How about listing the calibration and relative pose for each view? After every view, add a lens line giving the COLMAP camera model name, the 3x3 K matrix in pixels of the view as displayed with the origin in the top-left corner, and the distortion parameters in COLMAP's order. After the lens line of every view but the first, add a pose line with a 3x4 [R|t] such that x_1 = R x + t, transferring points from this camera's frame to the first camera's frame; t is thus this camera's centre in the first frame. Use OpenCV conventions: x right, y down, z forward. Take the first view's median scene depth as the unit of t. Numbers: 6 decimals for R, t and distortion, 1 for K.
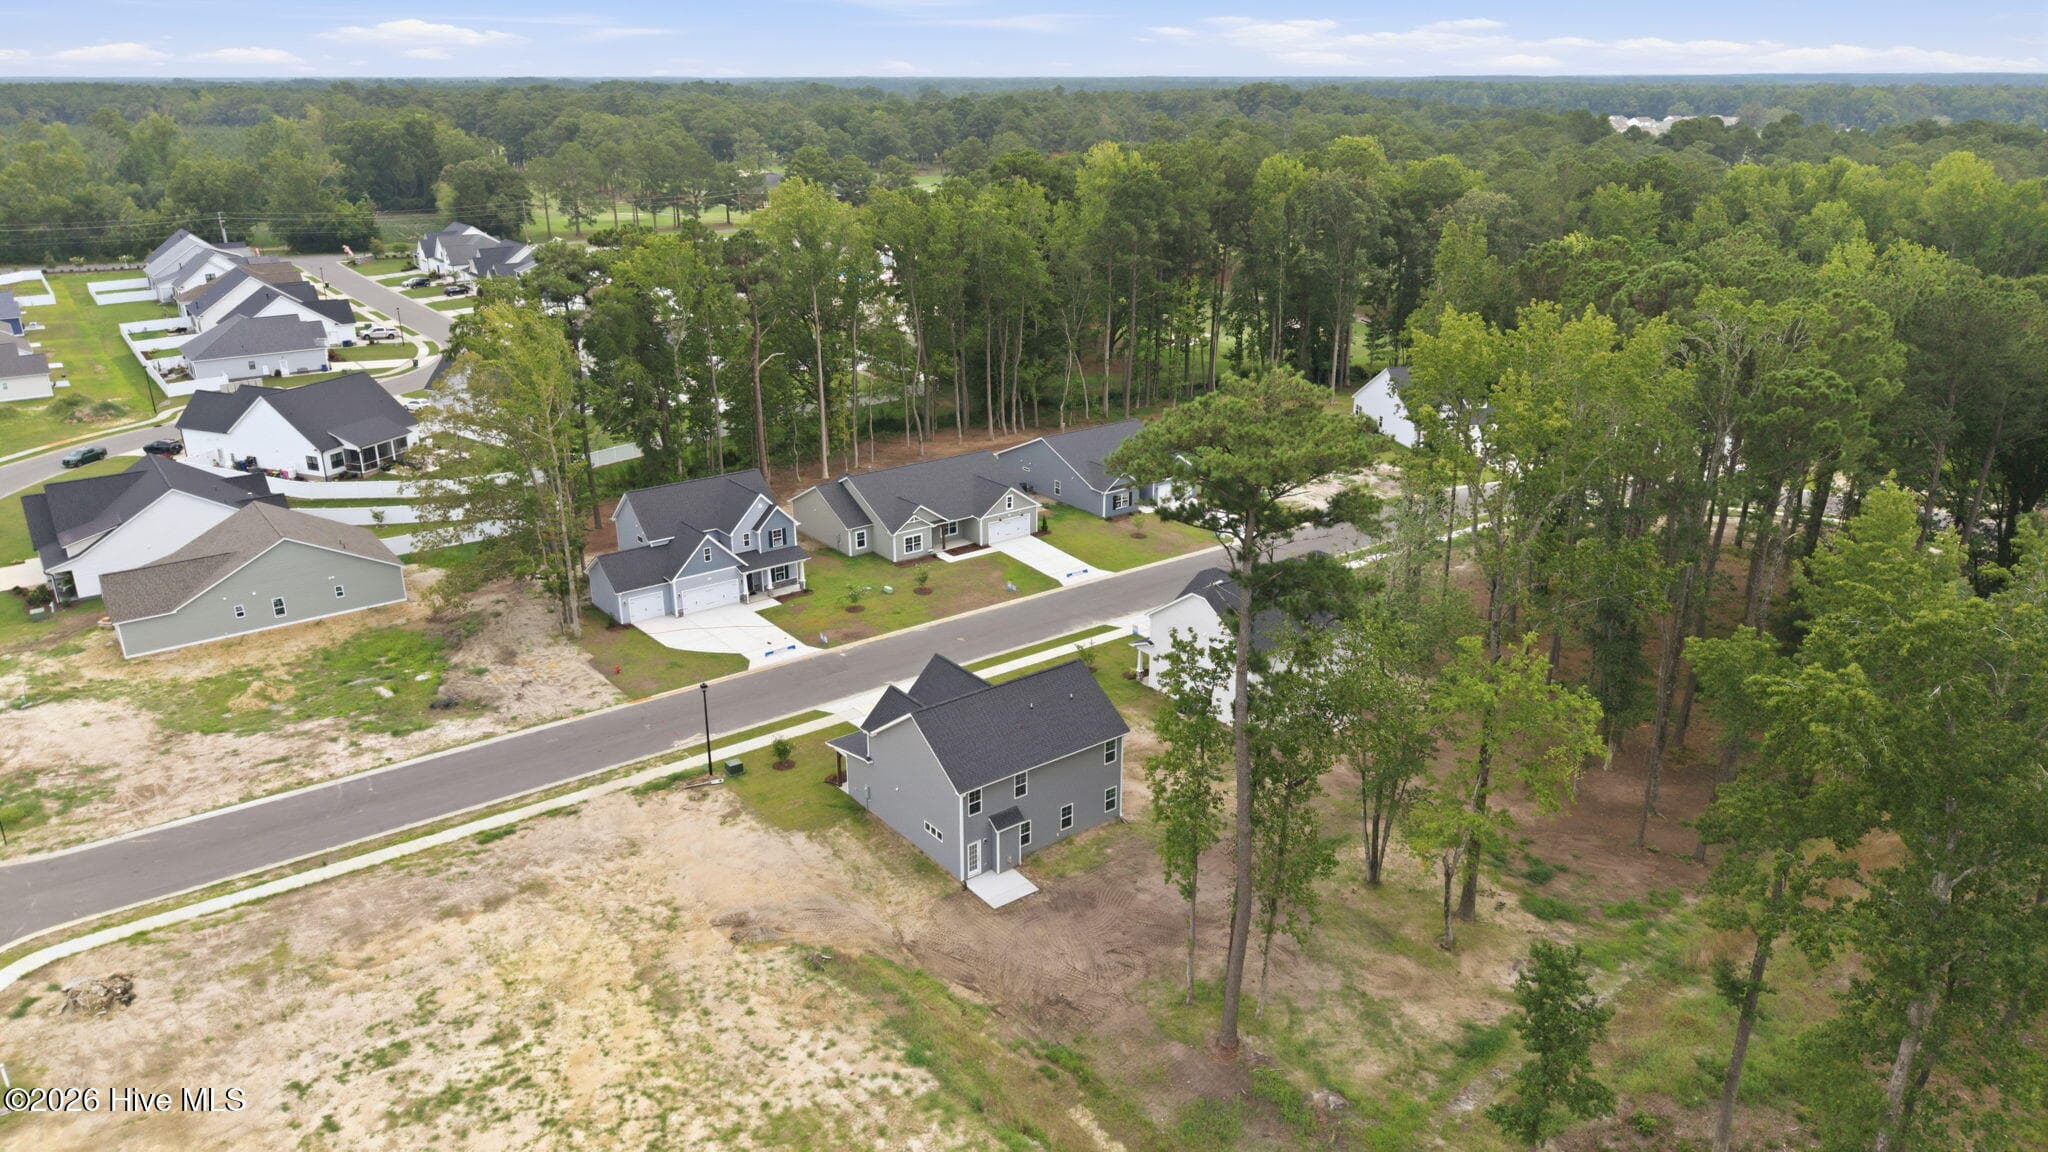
lens RADIAL K [[1384.6, 0, 1021.7], [0, 1384.6, 538.7], [0, 0, 1]] dist [0.013351, -0.002197]
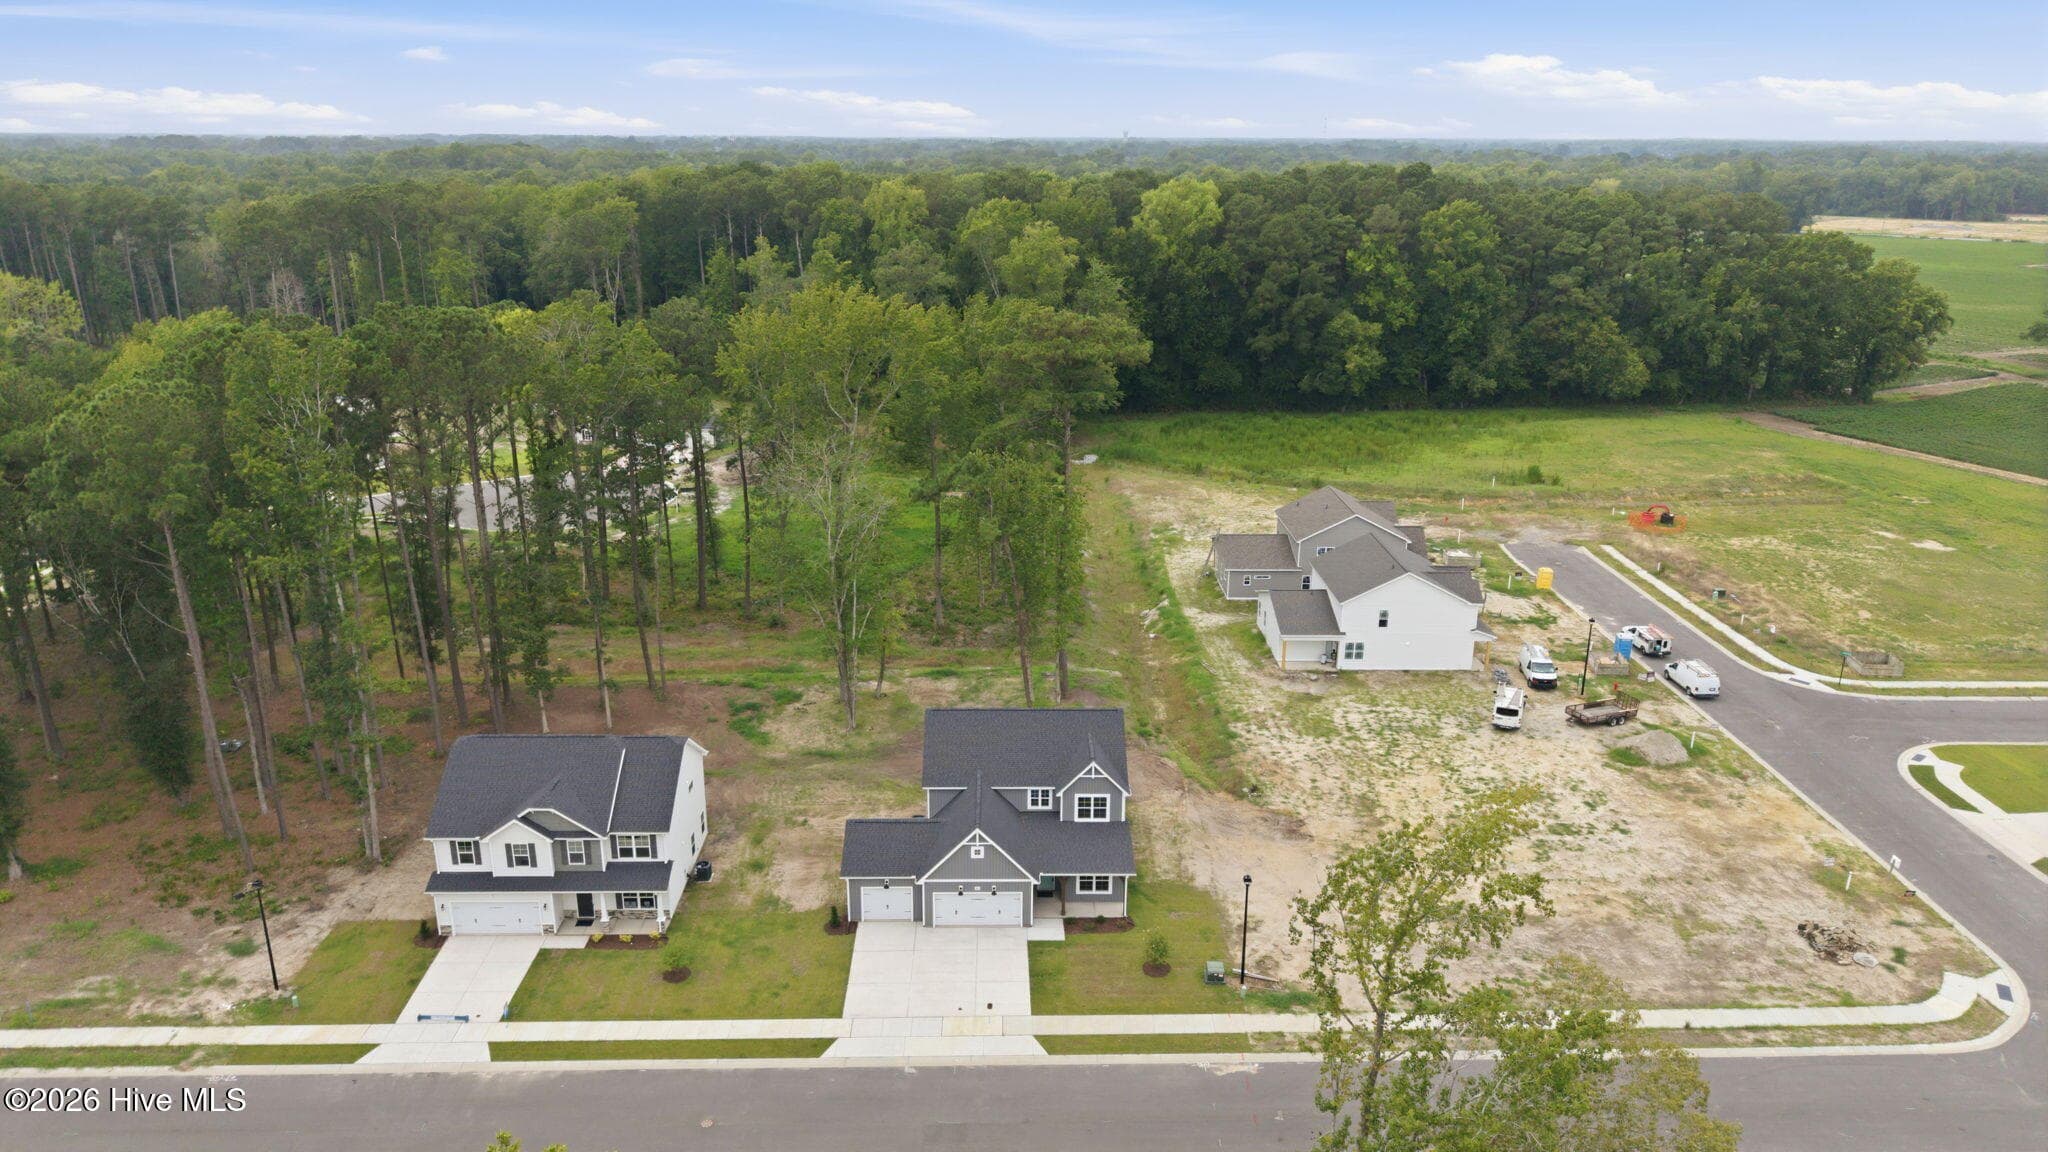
lens RADIAL K [[1362.7, 0, 1019.6], [0, 1362.7, 572.3], [0, 0, 1]] dist [0.026478, -0.025839]
pose [[-0.802552, -0.189205, 0.565784, -0.639608], [0.183835, 0.823795, 0.536253, -0.592160], [-0.567552, 0.534382, -0.626355, 1.745153]]
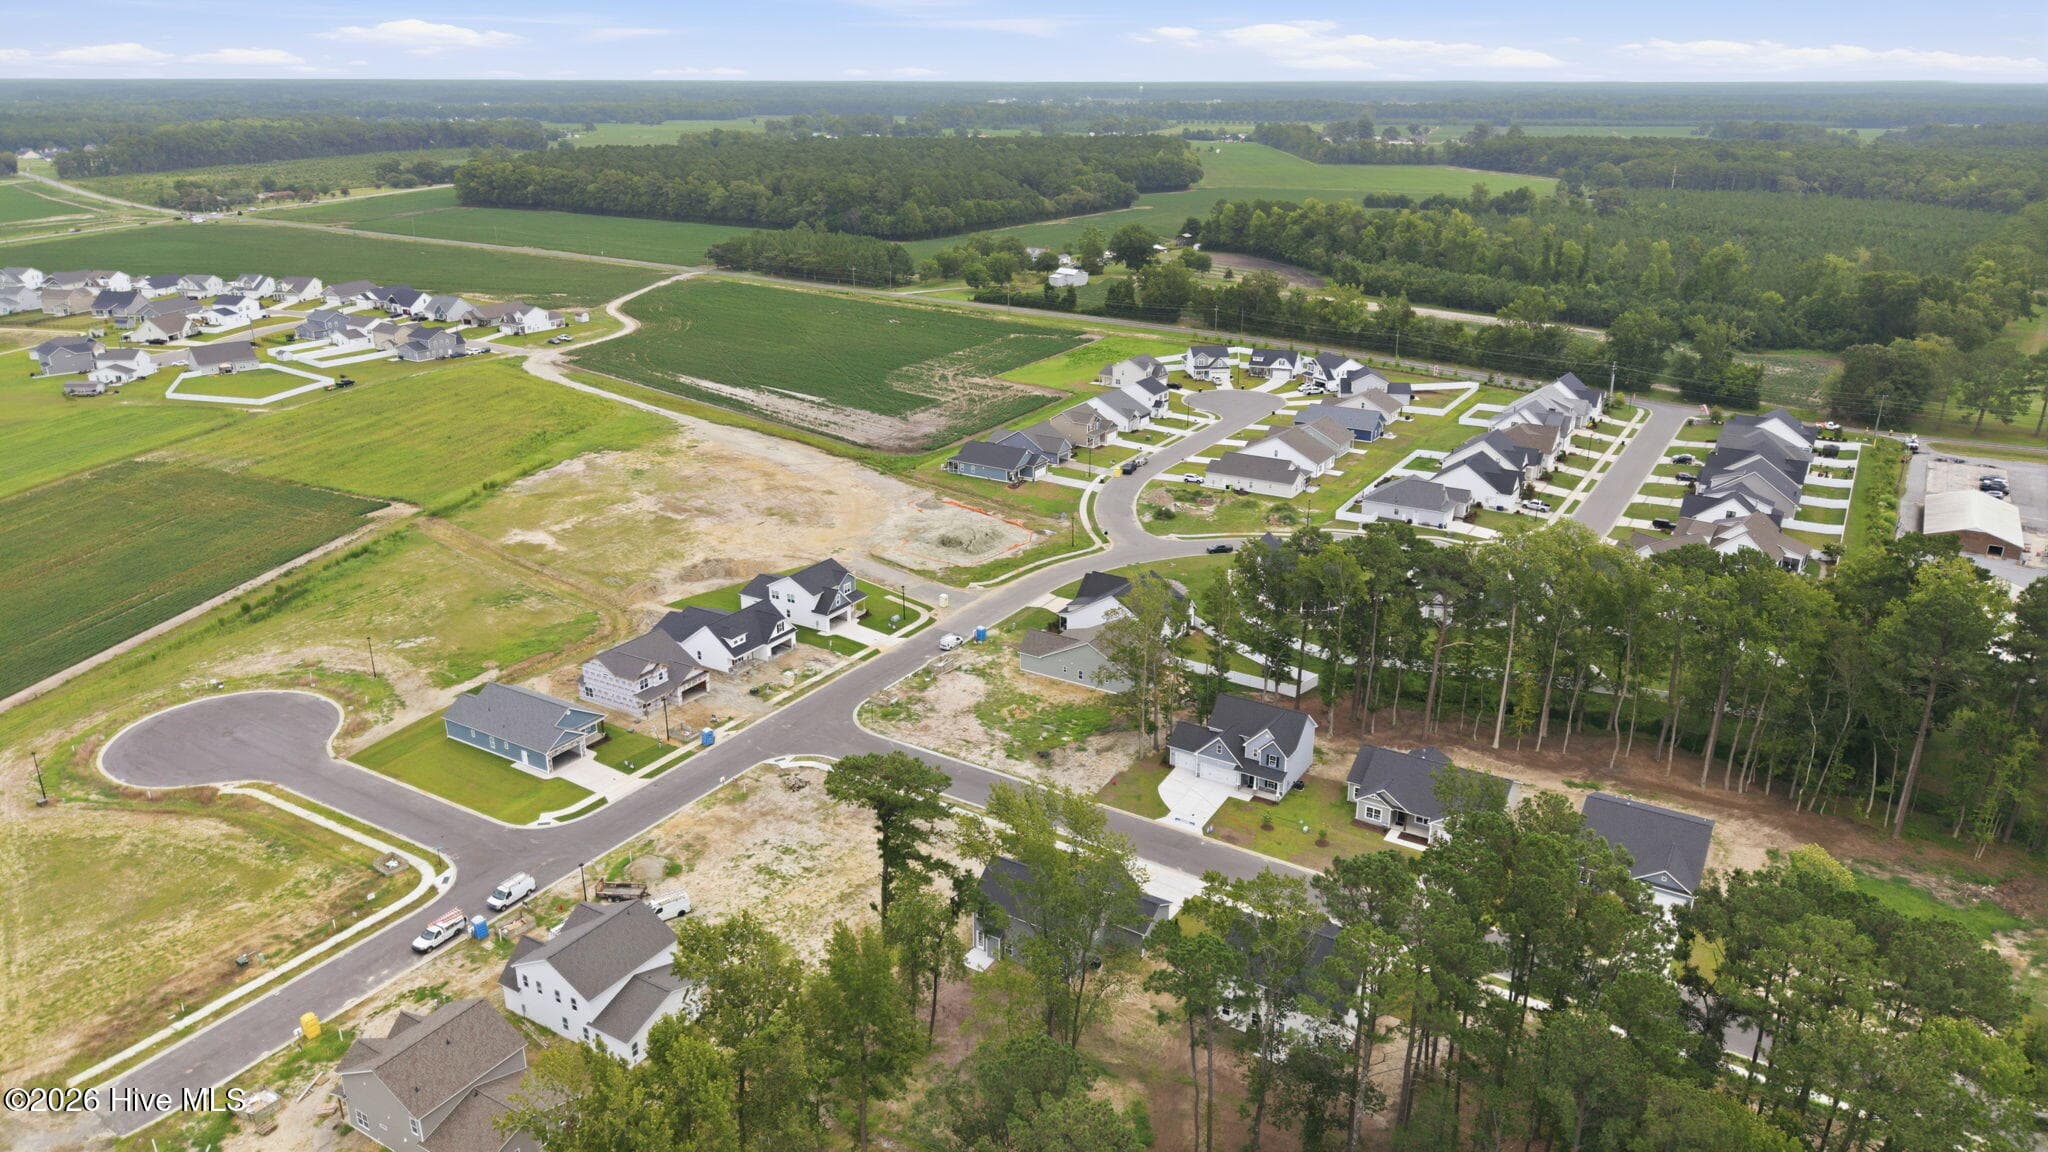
lens RADIAL K [[1357.6, 0, 1030.8], [0, 1357.6, 575.5], [0, 0, 1]] dist [0.022559, -0.031015]
pose [[0.368038, 0.320897, -0.872682, 1.523967], [-0.301965, 0.928935, 0.214234, -0.683512], [0.879412, 0.184673, 0.438783, 0.152454]]
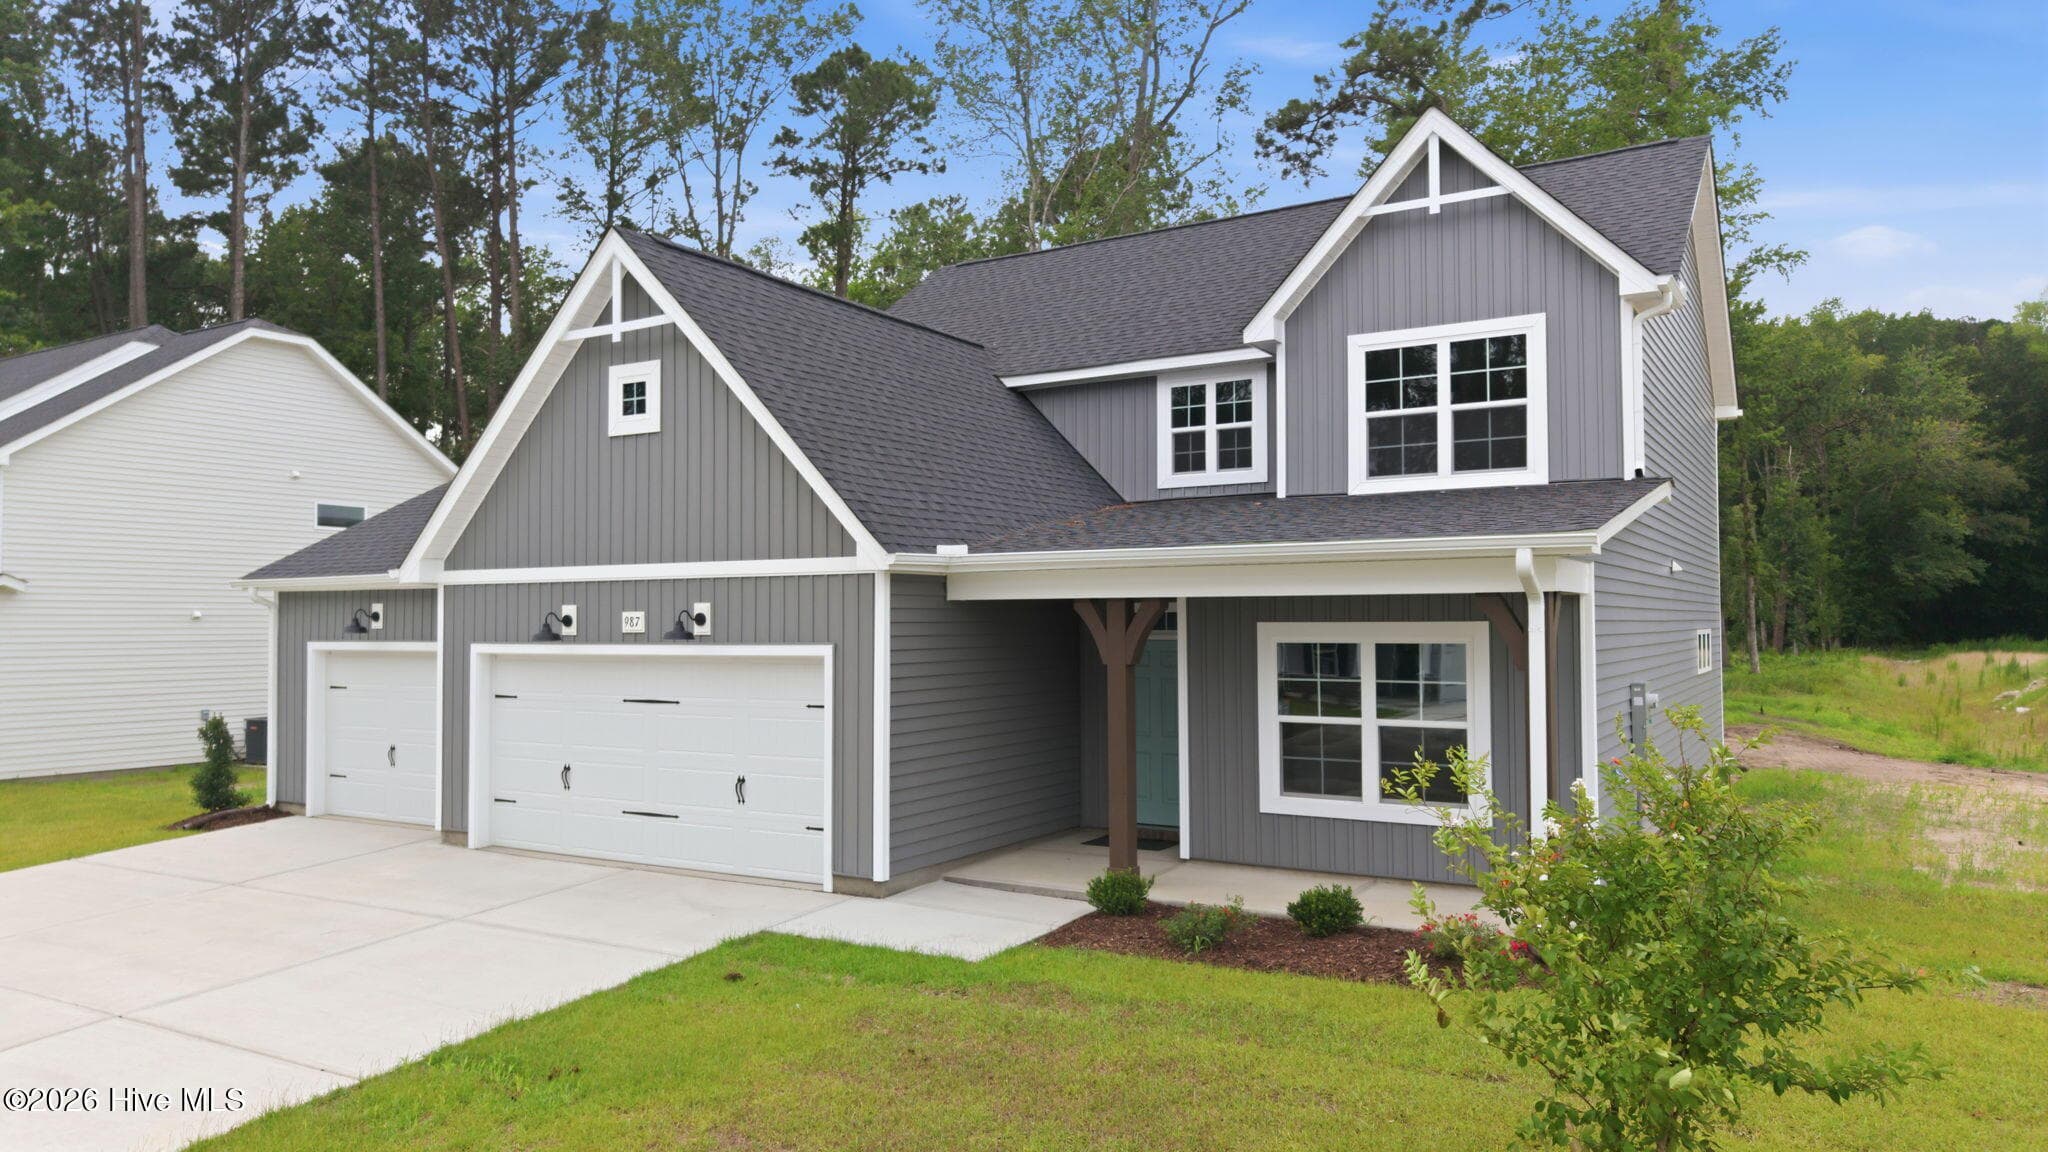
lens RADIAL K [[1373.0, 0, 1017.2], [0, 1373.0, 572.4], [0, 0, 1]] dist [0.007959, -0.005128]
pose [[-0.364888, 0.031122, 0.930531, -0.266040], [0.300848, 0.949768, 0.086206, 0.147228], [-0.881106, 0.311404, -0.355922, 1.261486]]
